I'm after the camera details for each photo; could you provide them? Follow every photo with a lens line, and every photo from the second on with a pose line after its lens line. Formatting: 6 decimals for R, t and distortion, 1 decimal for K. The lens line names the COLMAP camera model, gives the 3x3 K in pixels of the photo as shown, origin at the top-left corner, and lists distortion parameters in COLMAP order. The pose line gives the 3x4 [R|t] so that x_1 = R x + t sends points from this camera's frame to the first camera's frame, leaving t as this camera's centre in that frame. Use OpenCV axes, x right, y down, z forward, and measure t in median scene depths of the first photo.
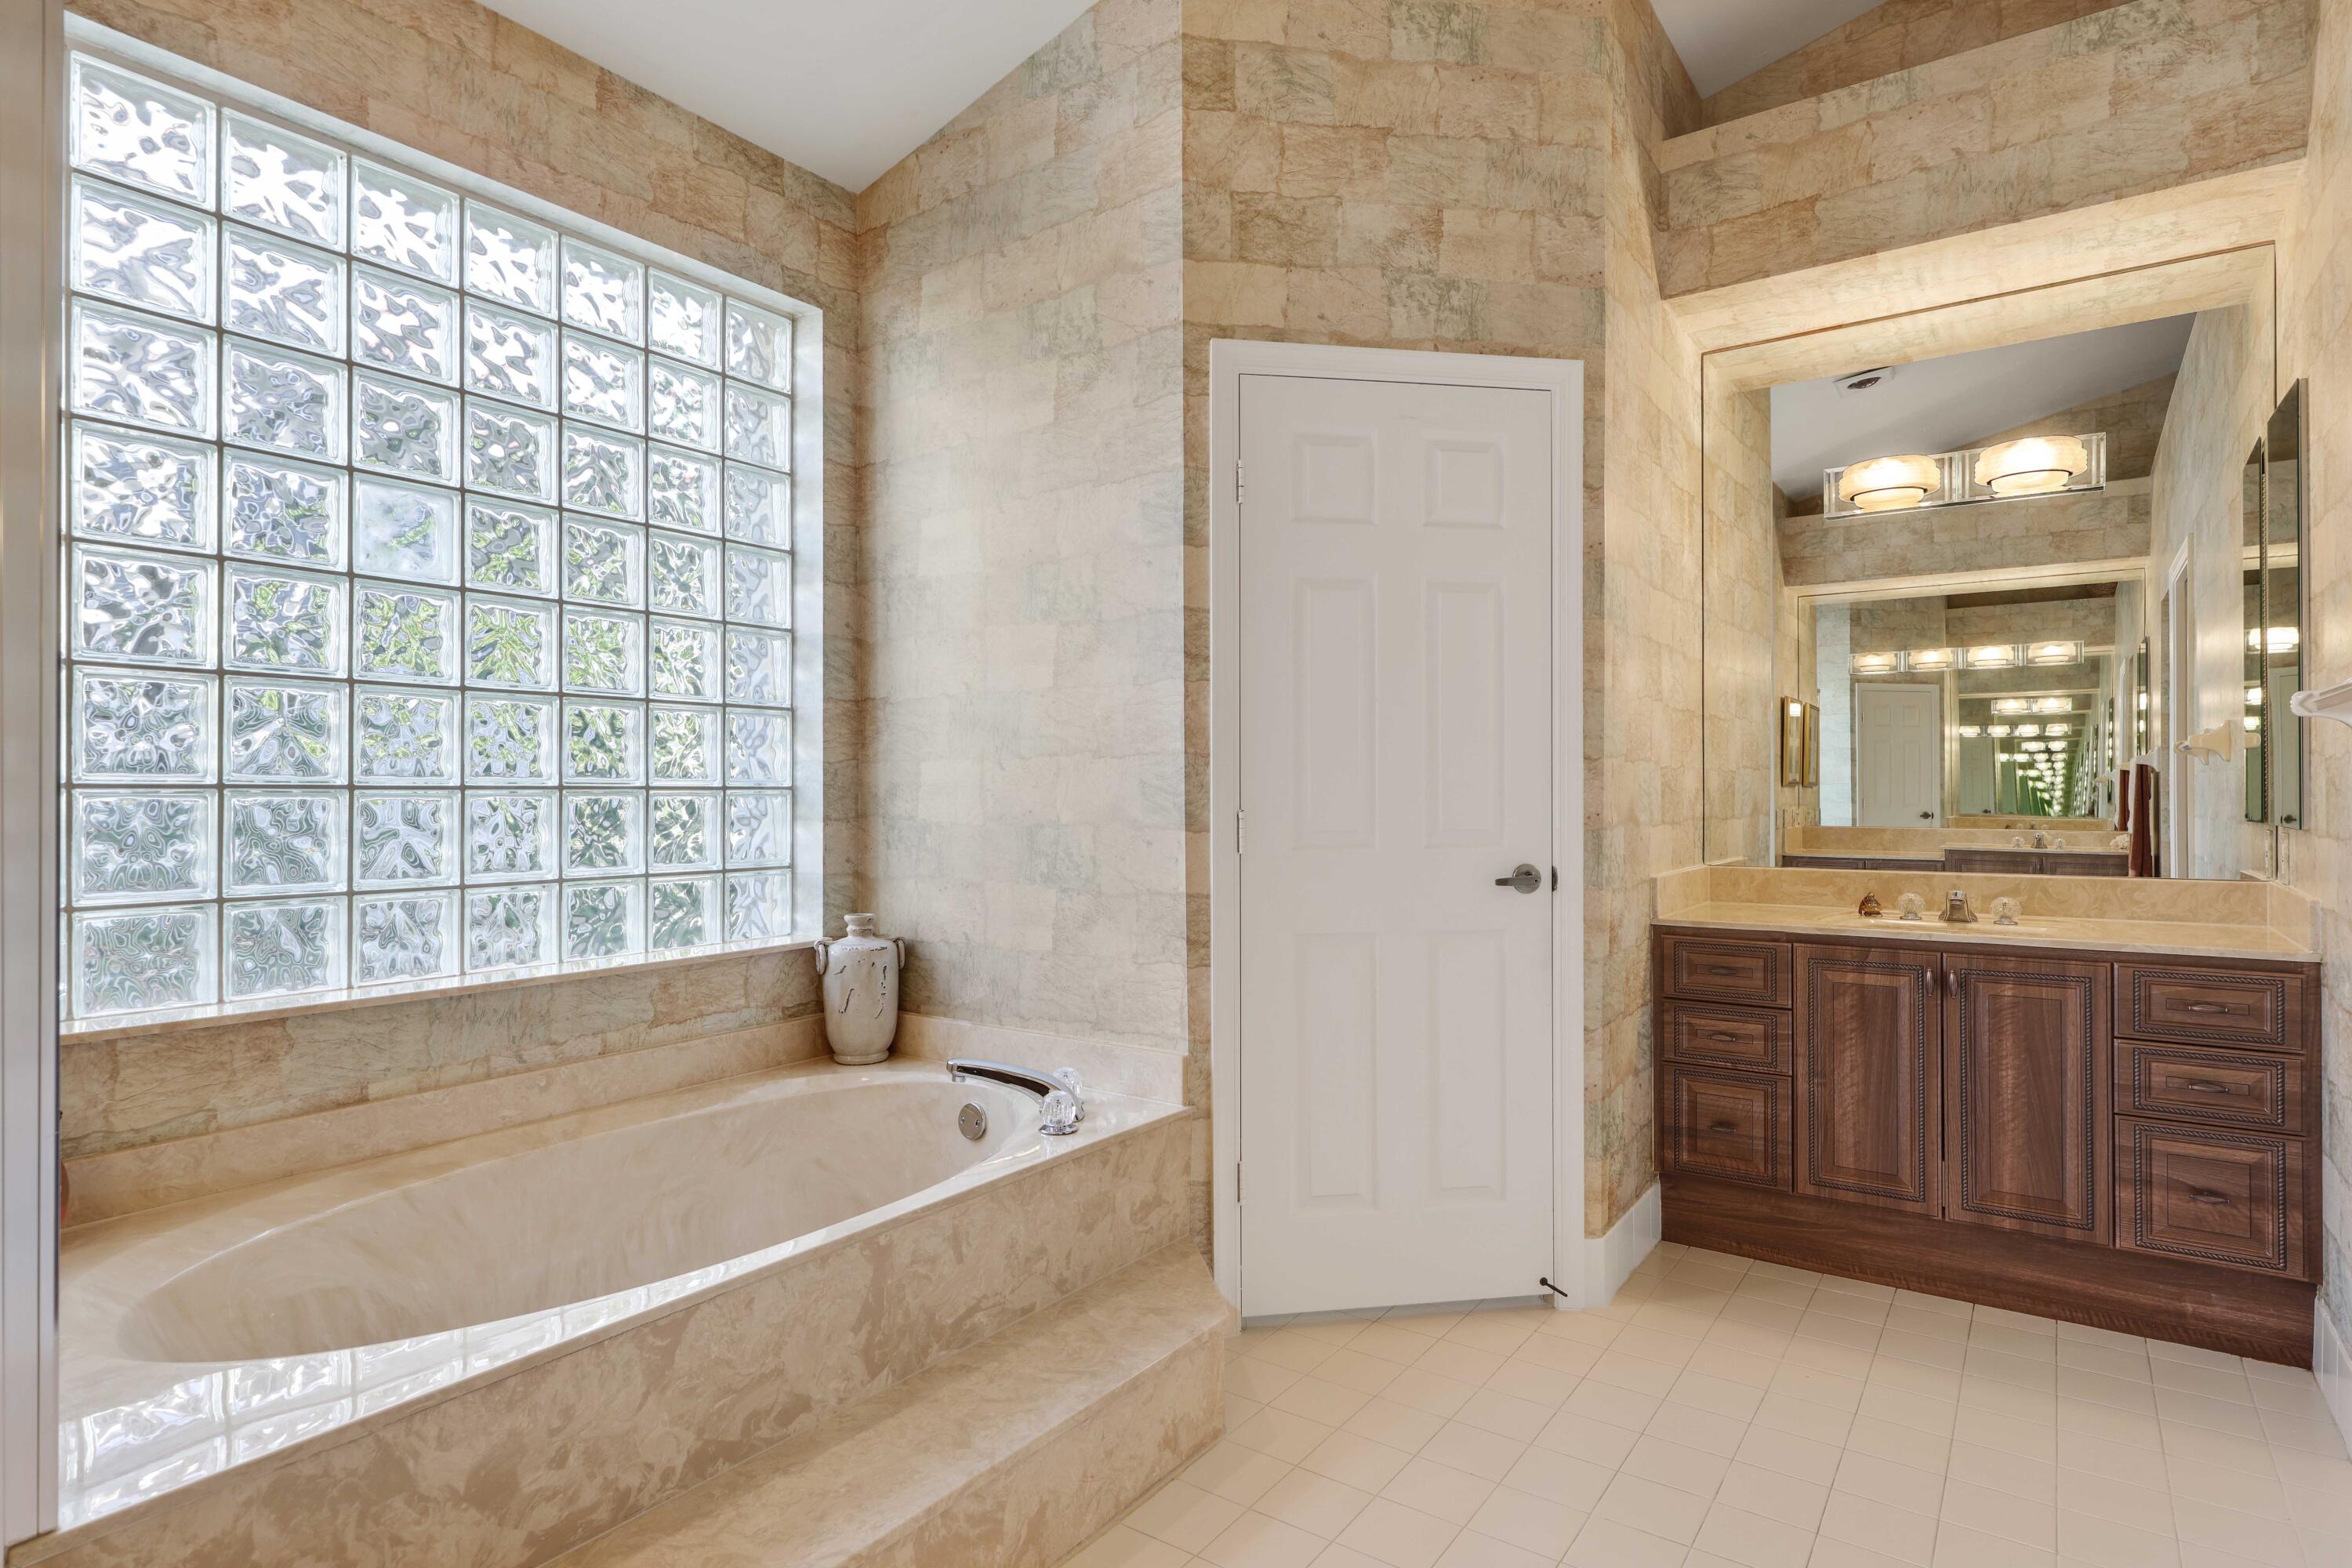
lens RADIAL K [[1262.9, 0, 1175.5], [0, 1262.9, 785.3], [0, 0, 1]] dist [0.015717, 0.000833]
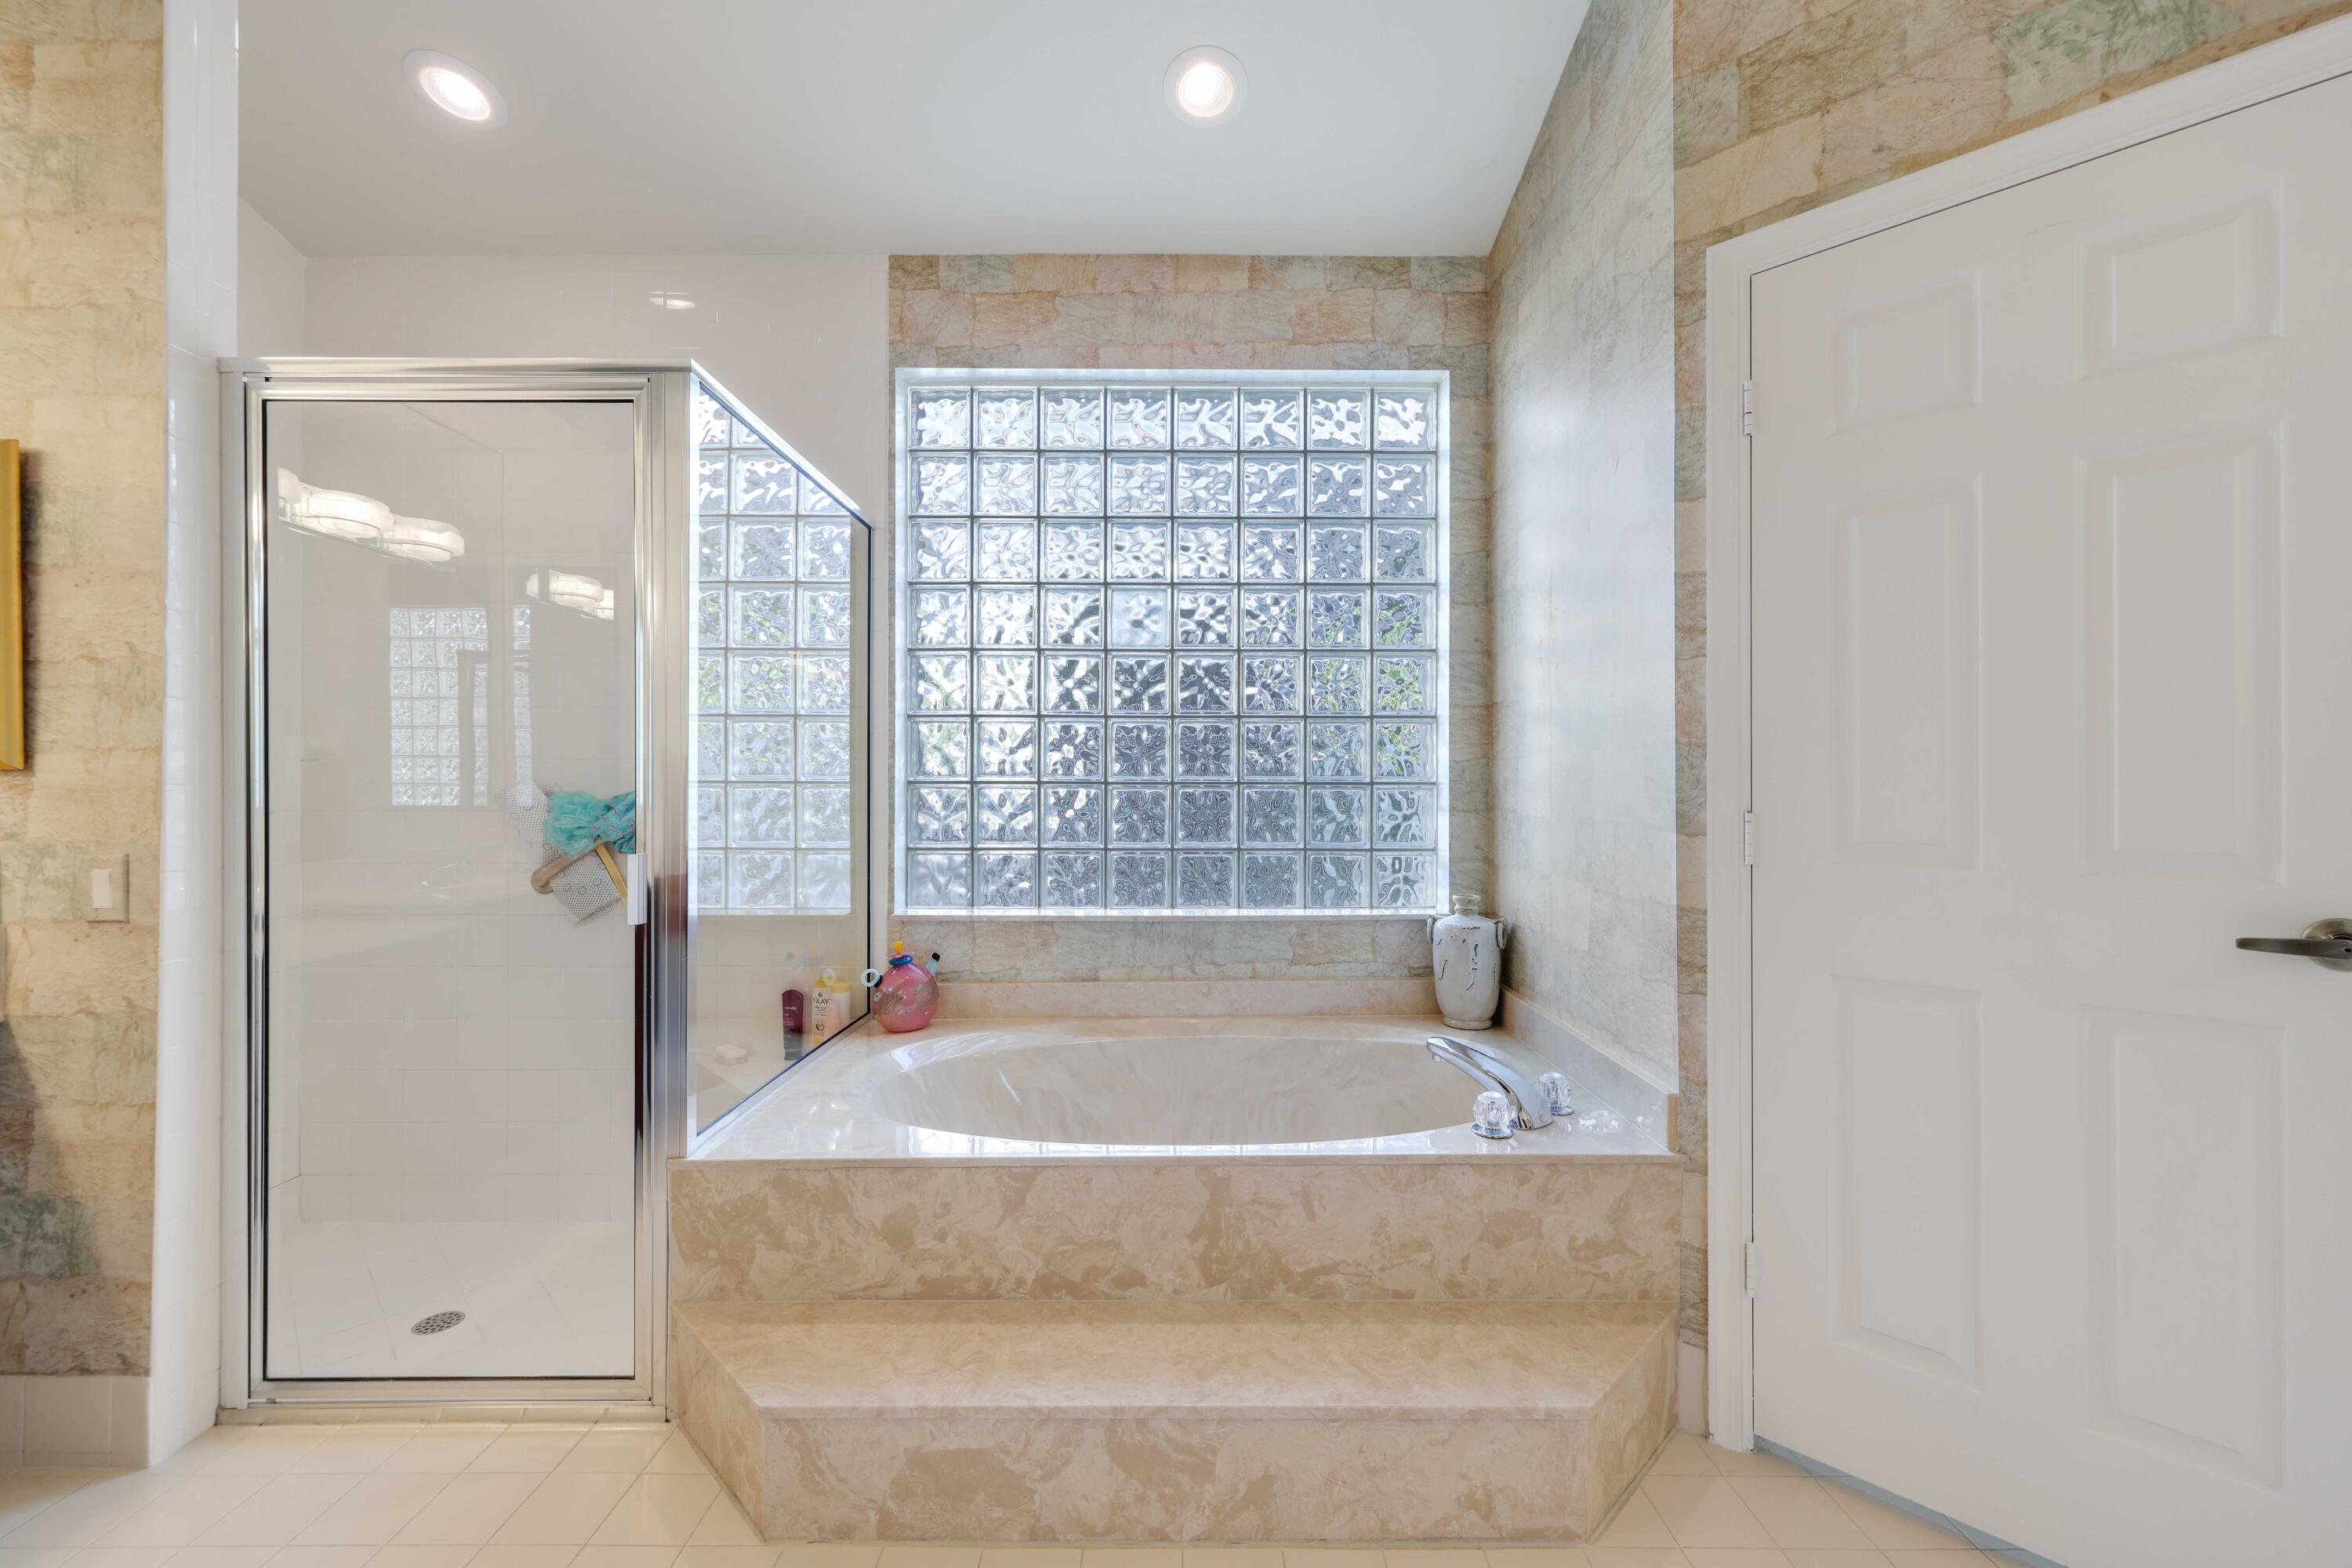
lens RADIAL K [[956.4, 0, 1176.0], [0, 956.4, 782.6], [0, 0, 1]] dist [0.006710, 0.000630]
pose [[0.574657, -0.000171, -0.818394, 0.355014], [0.002013, 0.999997, 0.001205, -0.000067], [0.818392, -0.002340, 0.574656, 0.351535]]
